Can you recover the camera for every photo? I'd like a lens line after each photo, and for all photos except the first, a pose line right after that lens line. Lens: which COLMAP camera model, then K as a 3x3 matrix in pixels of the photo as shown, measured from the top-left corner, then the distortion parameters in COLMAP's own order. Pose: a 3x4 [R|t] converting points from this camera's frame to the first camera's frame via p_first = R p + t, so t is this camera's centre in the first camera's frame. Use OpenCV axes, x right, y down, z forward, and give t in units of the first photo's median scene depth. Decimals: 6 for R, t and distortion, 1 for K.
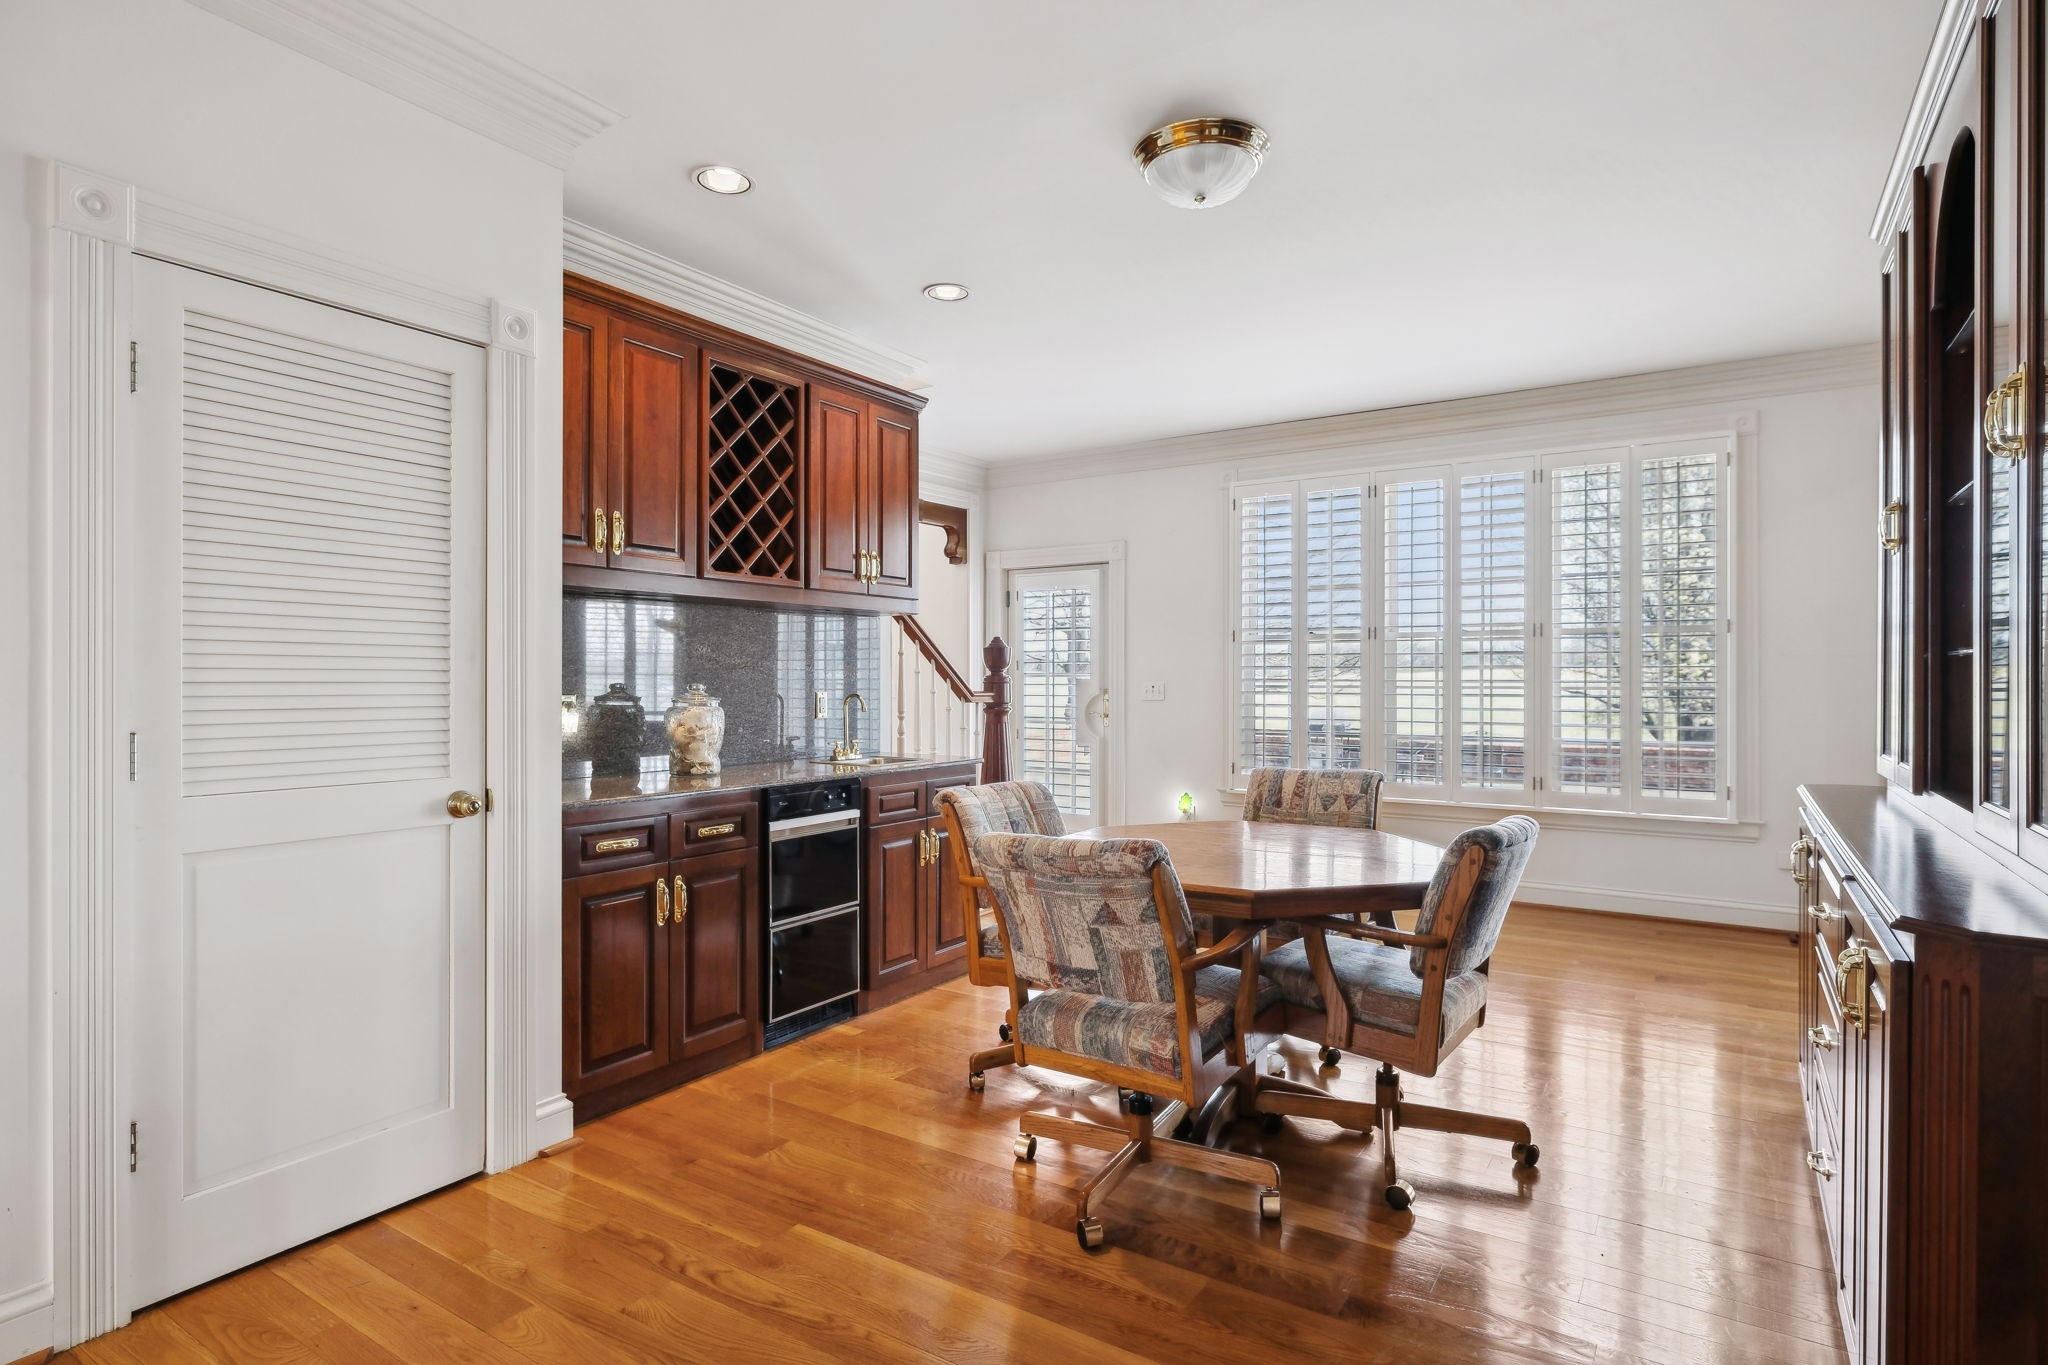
lens RADIAL K [[1056.8, 0, 997.9], [0, 1056.8, 686.4], [0, 0, 1]] dist [-0.005173, 0.009720]
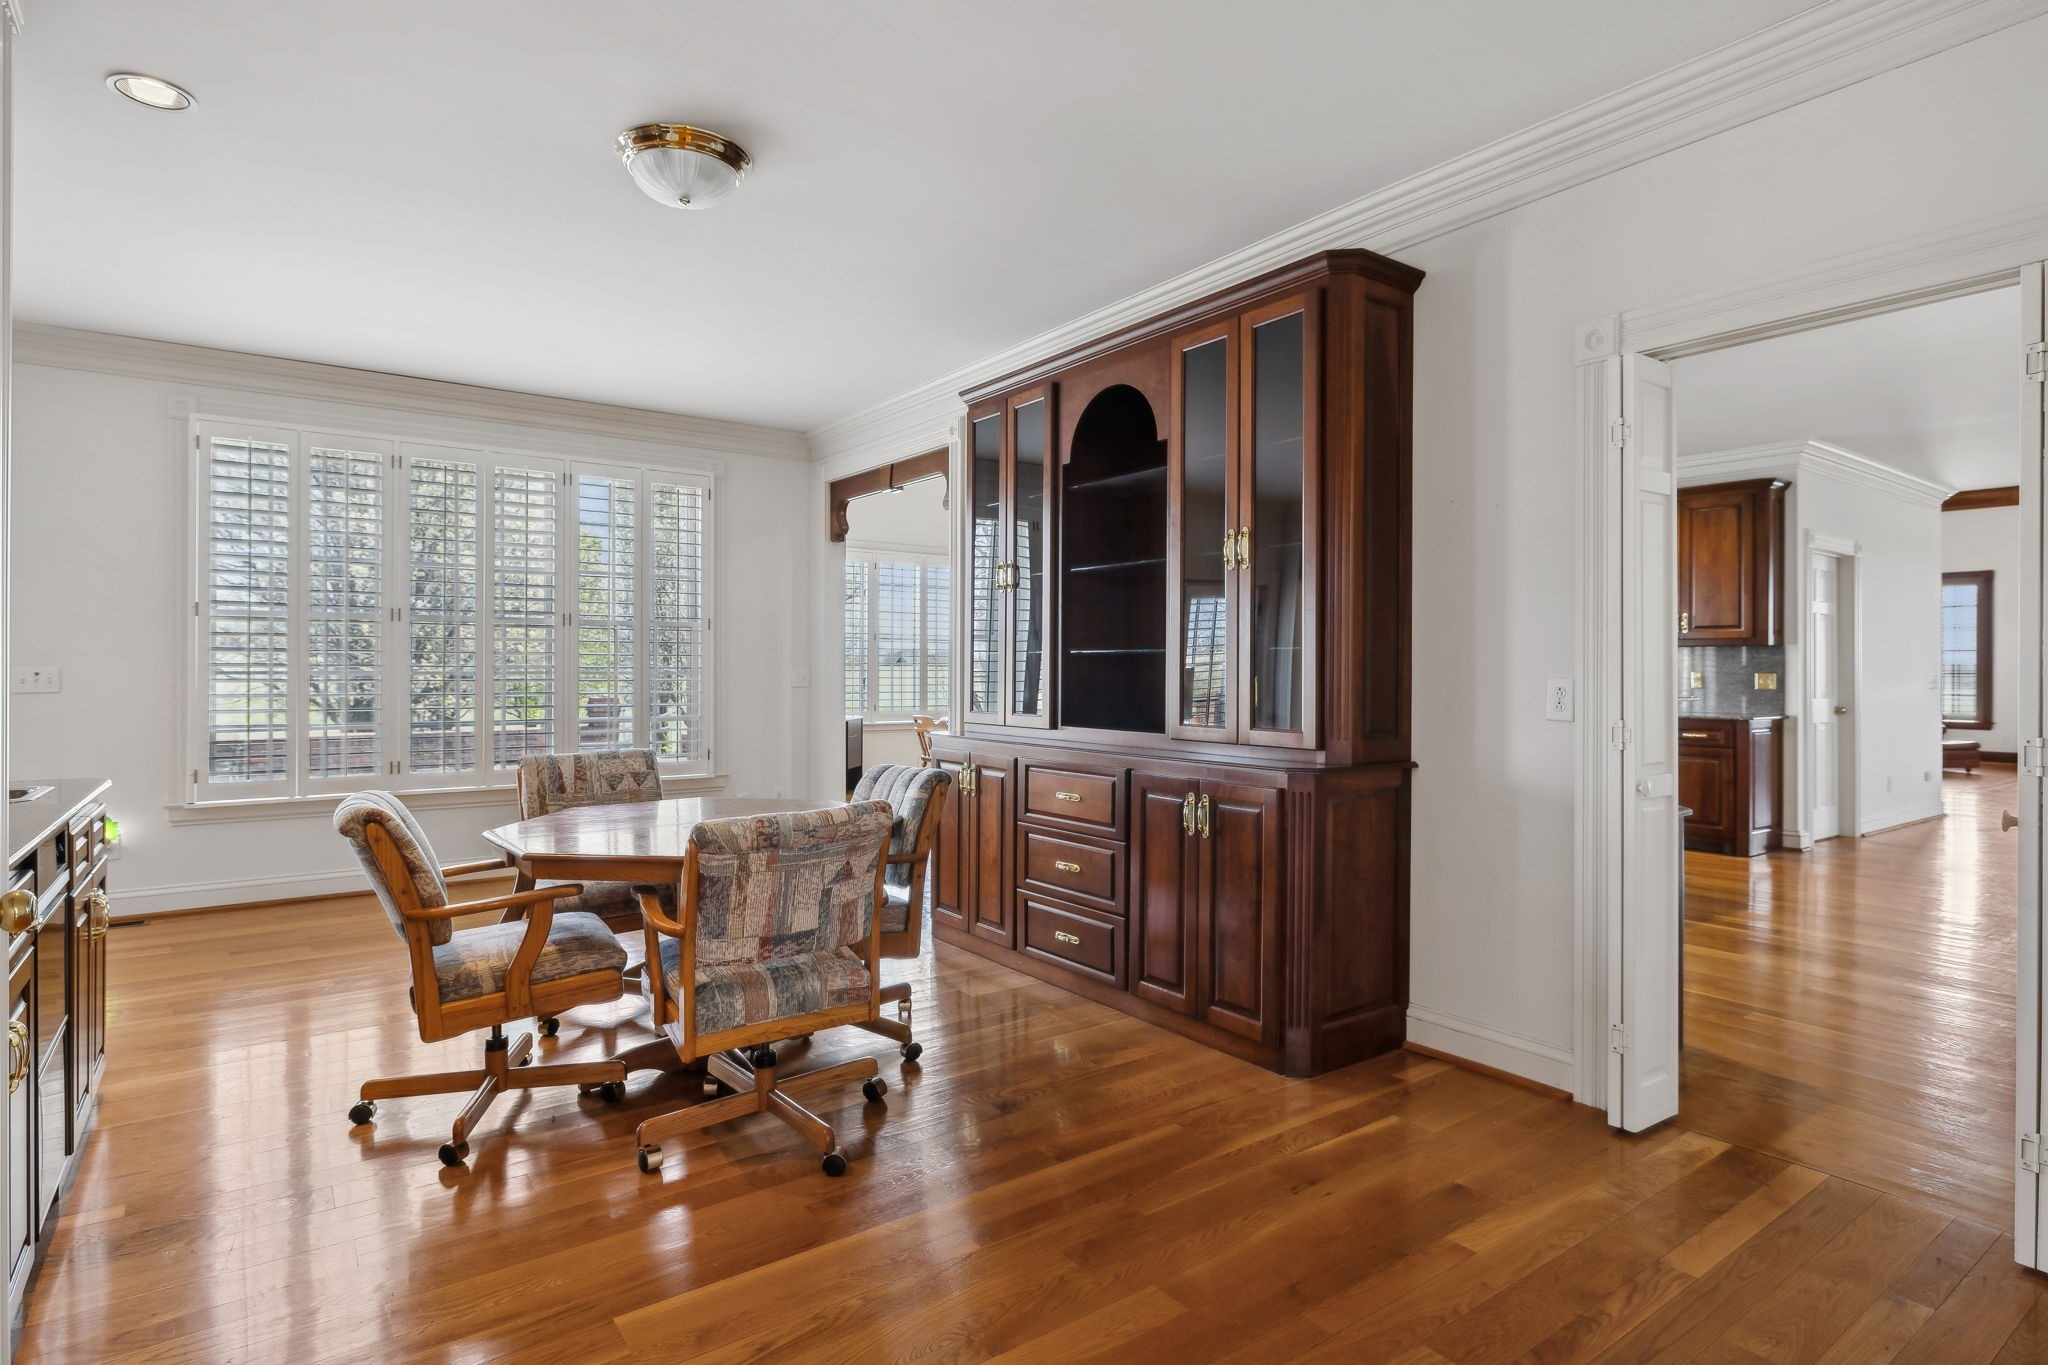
lens RADIAL K [[1074.5, 0, 1019.0], [0, 1074.5, 669.9], [0, 0, 1]] dist [-0.001883, -0.000396]
pose [[0.354000, -0.001239, 0.935245, -0.544118], [0.003826, 0.999993, -0.000123, 0.000878], [-0.935238, 0.003622, 0.354002, 0.254171]]
